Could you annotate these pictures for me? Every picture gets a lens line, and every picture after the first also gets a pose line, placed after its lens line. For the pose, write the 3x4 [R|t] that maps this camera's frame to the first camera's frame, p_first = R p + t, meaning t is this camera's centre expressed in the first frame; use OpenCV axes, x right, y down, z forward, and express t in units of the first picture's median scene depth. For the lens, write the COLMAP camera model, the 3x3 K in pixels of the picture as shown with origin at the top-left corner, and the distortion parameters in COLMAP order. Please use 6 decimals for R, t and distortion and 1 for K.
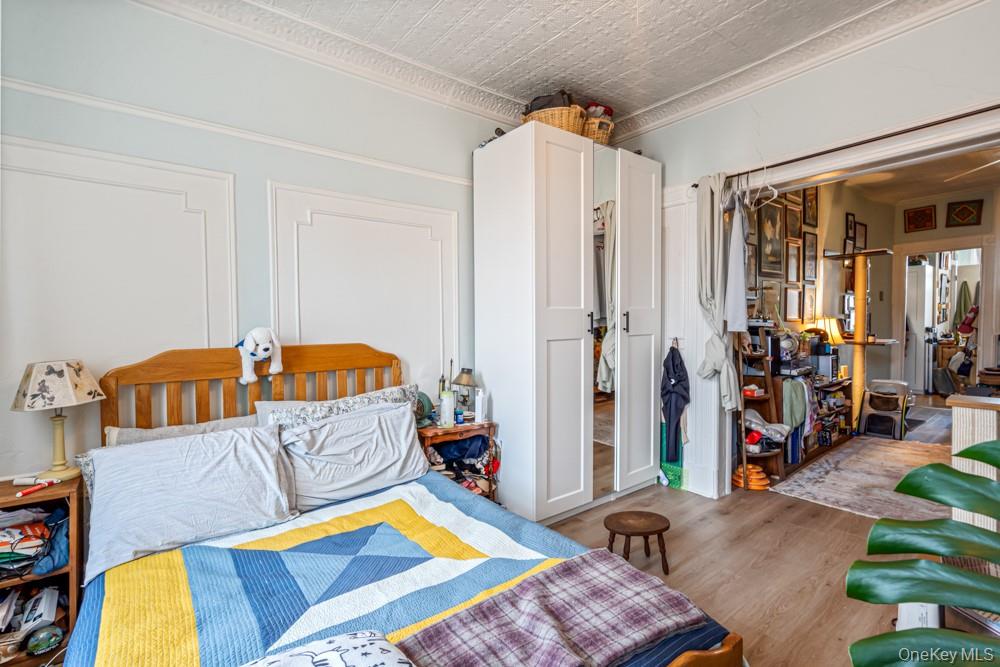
lens RADIAL K [[454.1, 0, 493.8], [0, 454.1, 331.5], [0, 0, 1]] dist [-0.000466, 0.000360]
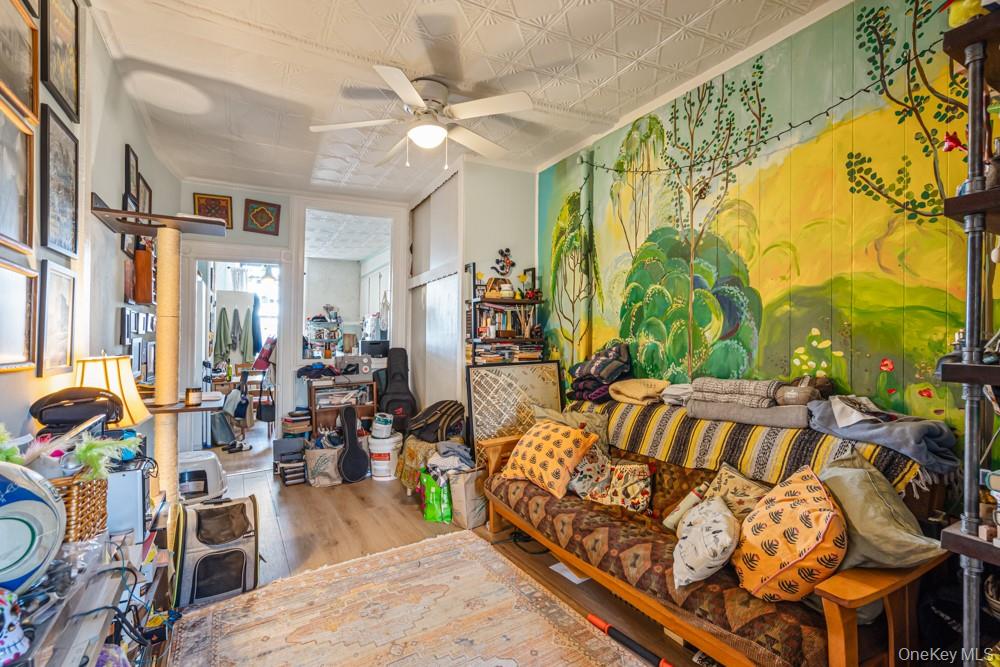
lens RADIAL K [[456.3, 0, 494.9], [0, 456.3, 341.5], [0, 0, 1]] dist [-0.001443, 0.000017]
pose [[0.140123, 0.014257, 0.990031, 0.333556], [0.020891, 0.999631, -0.017352, -0.025075], [-0.989914, 0.023114, 0.139773, 0.524348]]
